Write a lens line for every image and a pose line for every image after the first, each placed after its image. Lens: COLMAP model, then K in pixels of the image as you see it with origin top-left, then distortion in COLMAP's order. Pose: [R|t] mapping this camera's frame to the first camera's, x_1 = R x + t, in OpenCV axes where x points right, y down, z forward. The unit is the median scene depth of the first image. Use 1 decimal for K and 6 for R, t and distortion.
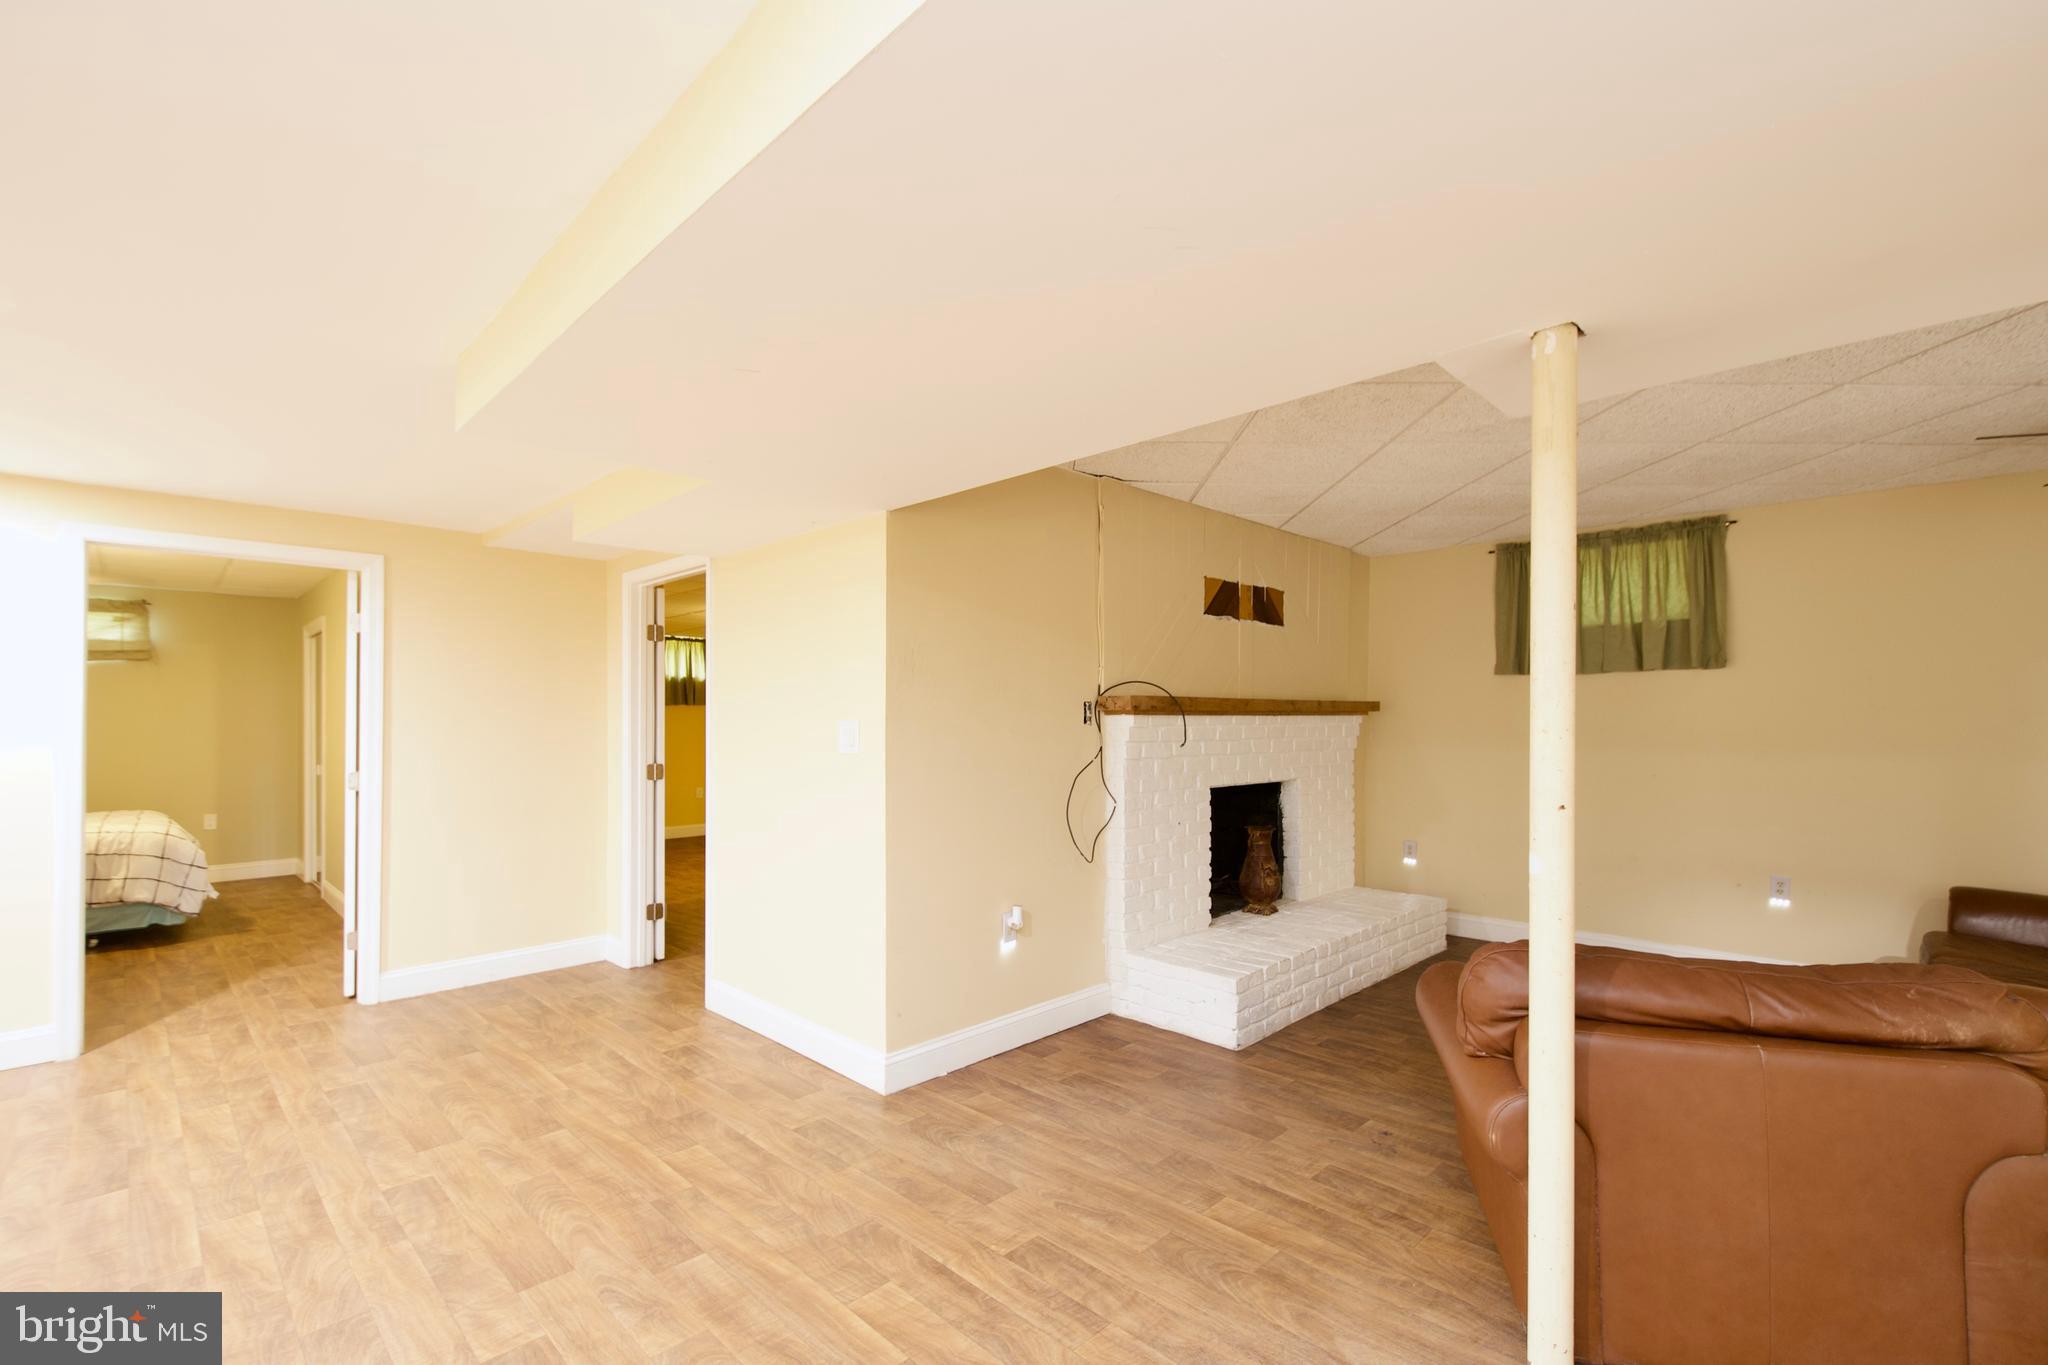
lens RADIAL K [[902.0, 0, 1040.6], [0, 902.0, 713.4], [0, 0, 1]] dist [0.011560, -0.008357]
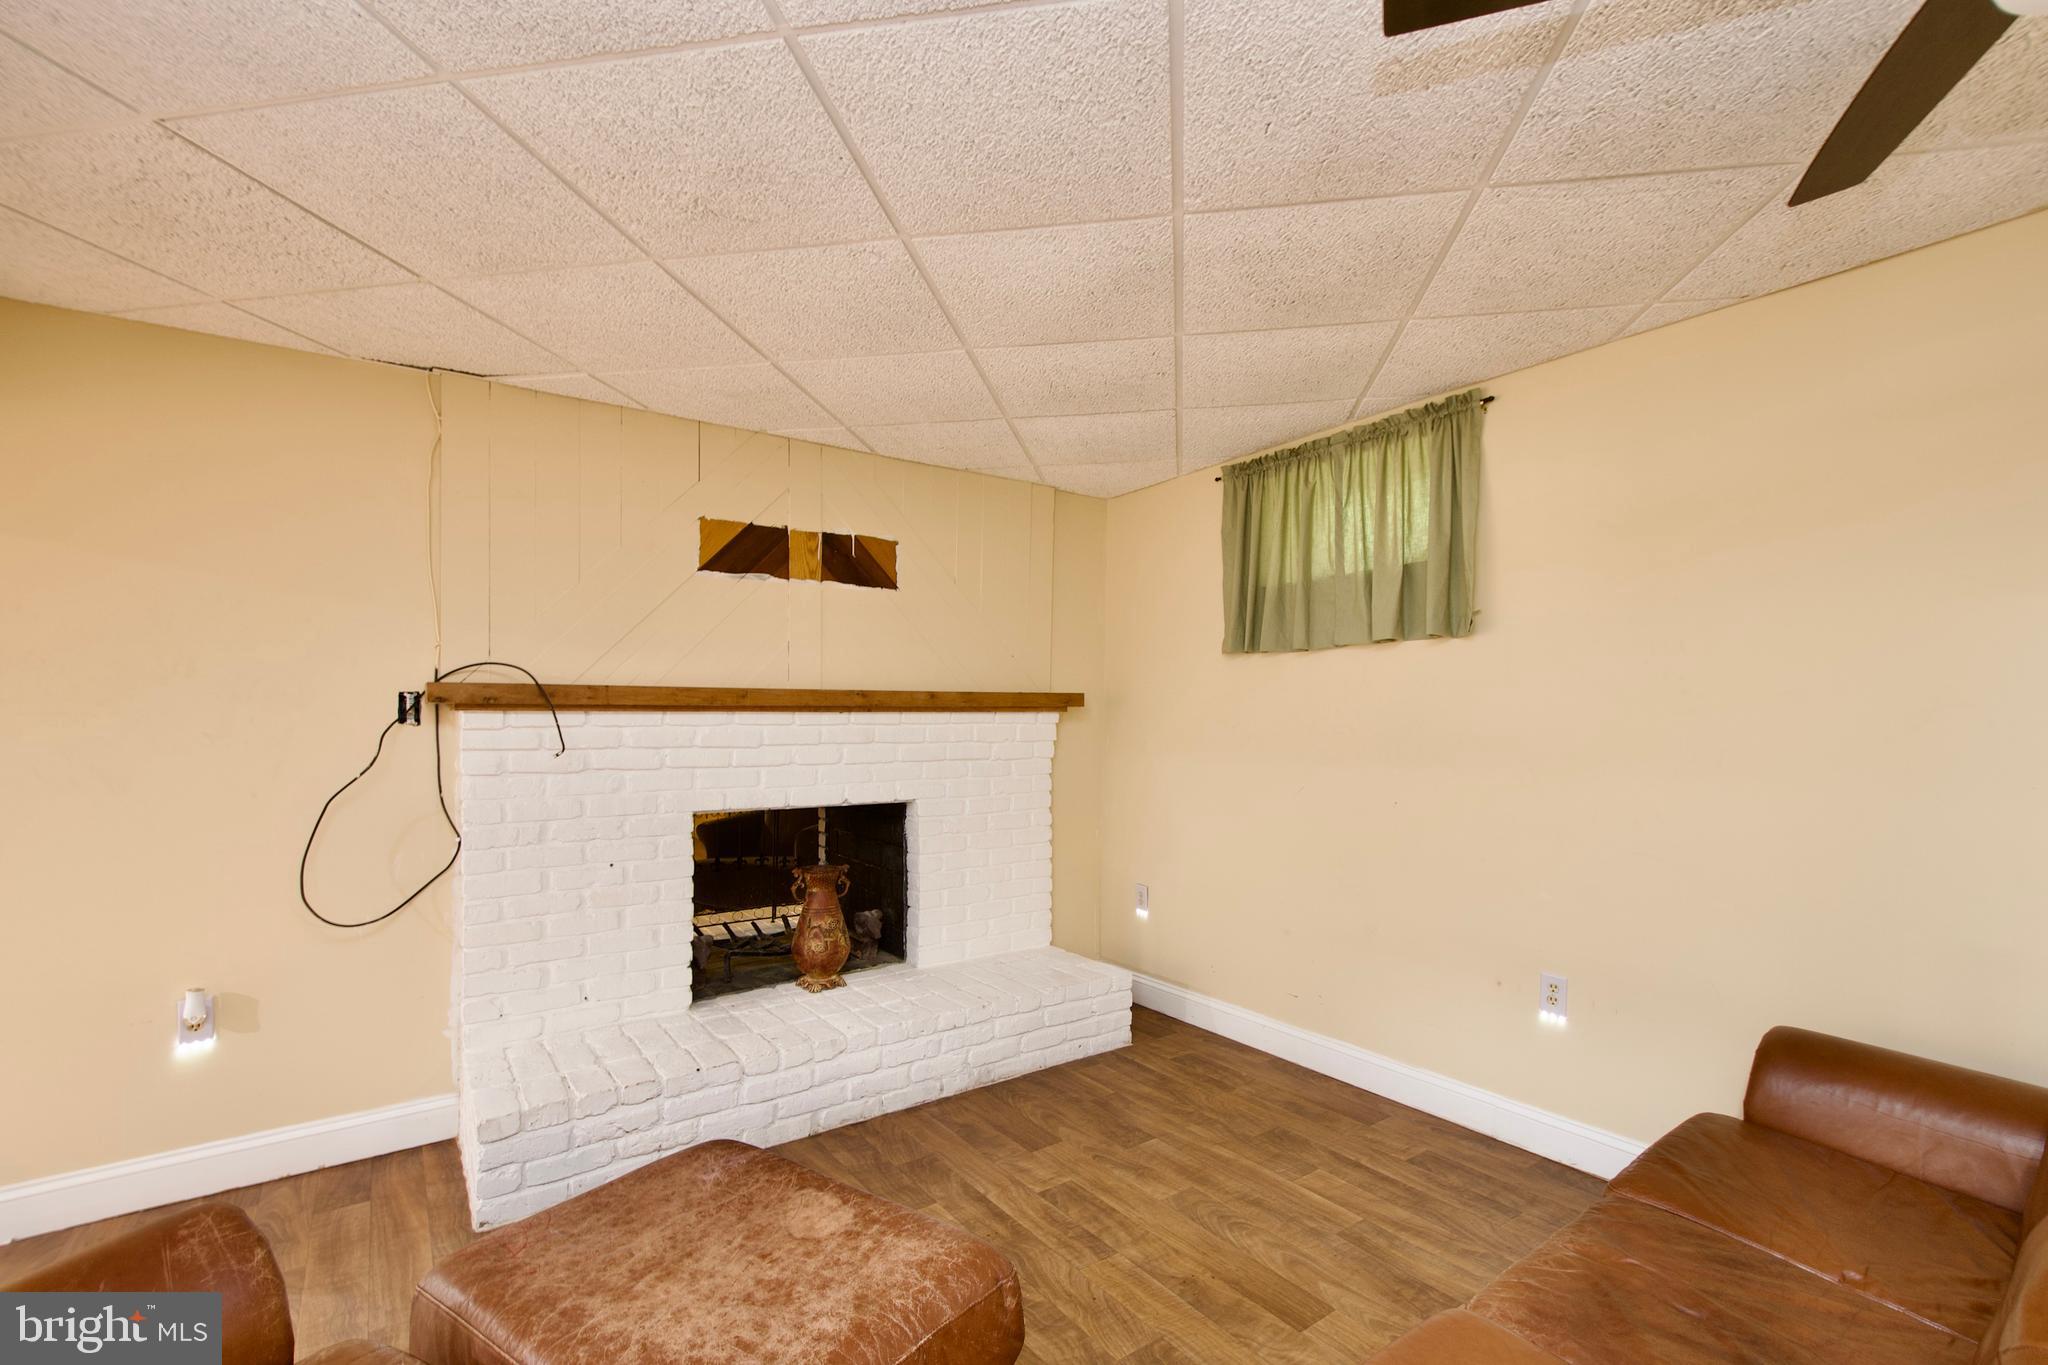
lens RADIAL K [[902.0, 0, 1040.6], [0, 902.0, 713.4], [0, 0, 1]] dist [0.011560, -0.008357]
pose [[0.986487, -0.002191, -0.163824, 0.541748], [0.001991, 0.999997, -0.001387, 0.004413], [0.163827, 0.001042, 0.986489, 0.324499]]
